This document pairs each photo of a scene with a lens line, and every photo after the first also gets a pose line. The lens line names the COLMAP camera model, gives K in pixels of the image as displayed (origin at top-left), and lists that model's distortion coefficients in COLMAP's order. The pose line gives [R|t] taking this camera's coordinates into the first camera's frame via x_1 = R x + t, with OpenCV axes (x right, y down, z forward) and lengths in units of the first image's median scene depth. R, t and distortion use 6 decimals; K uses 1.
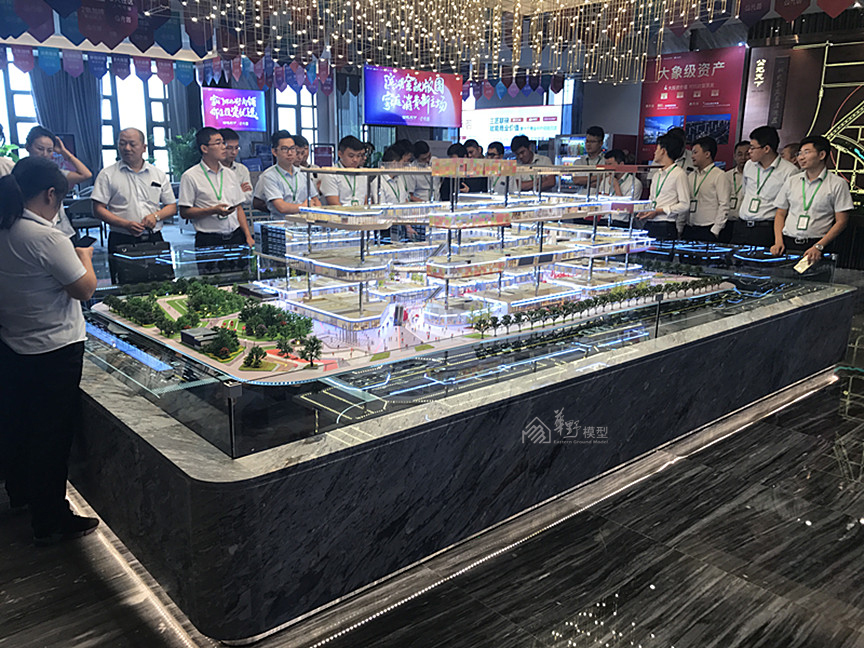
lens RADIAL K [[706.9, 0, 432.0], [0, 706.9, 324.0], [0, 0, 1]] dist [0.045599, -0.063359]
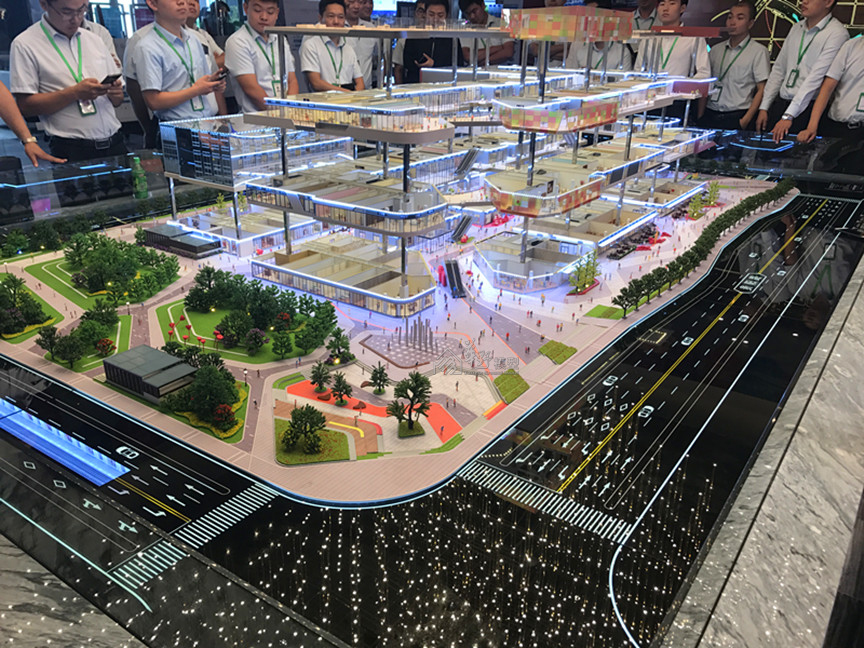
lens RADIAL K [[710.7, 0, 432.0], [0, 710.7, 324.0], [0, 0, 1]] dist [0.016752, -0.006904]
pose [[0.973111, -0.084815, 0.214152, -0.204323], [0.048629, 0.984431, 0.168913, -0.079321], [-0.225144, -0.153957, 0.962085, 0.406057]]
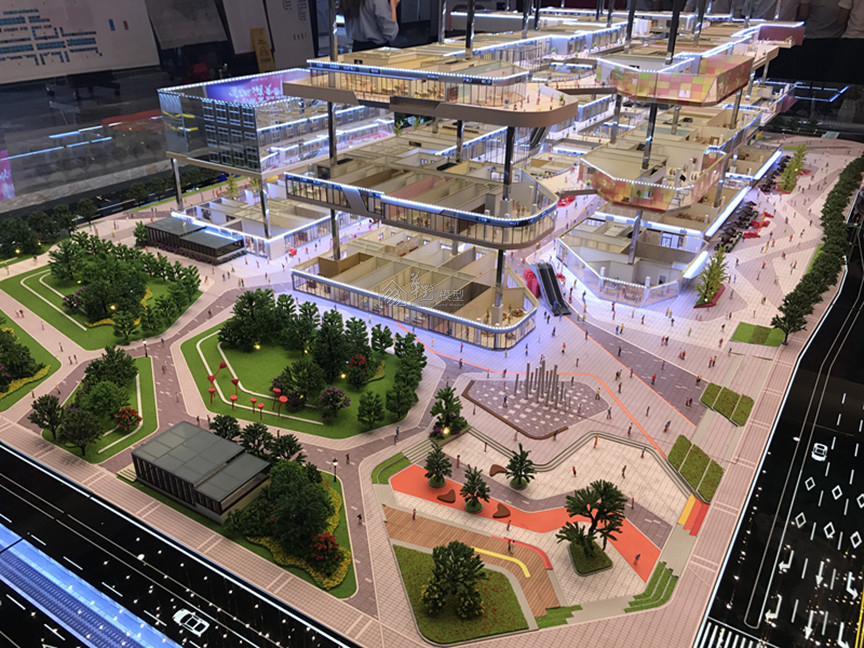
lens RADIAL K [[706.9, 0, 432.0], [0, 706.9, 324.0], [0, 0, 1]] dist [0.045599, -0.063359]
pose [[0.961688, -0.124810, 0.244086, -0.253191], [0.063336, 0.967418, 0.245134, -0.116062], [-0.266729, -0.220283, 0.938260, 0.560783]]
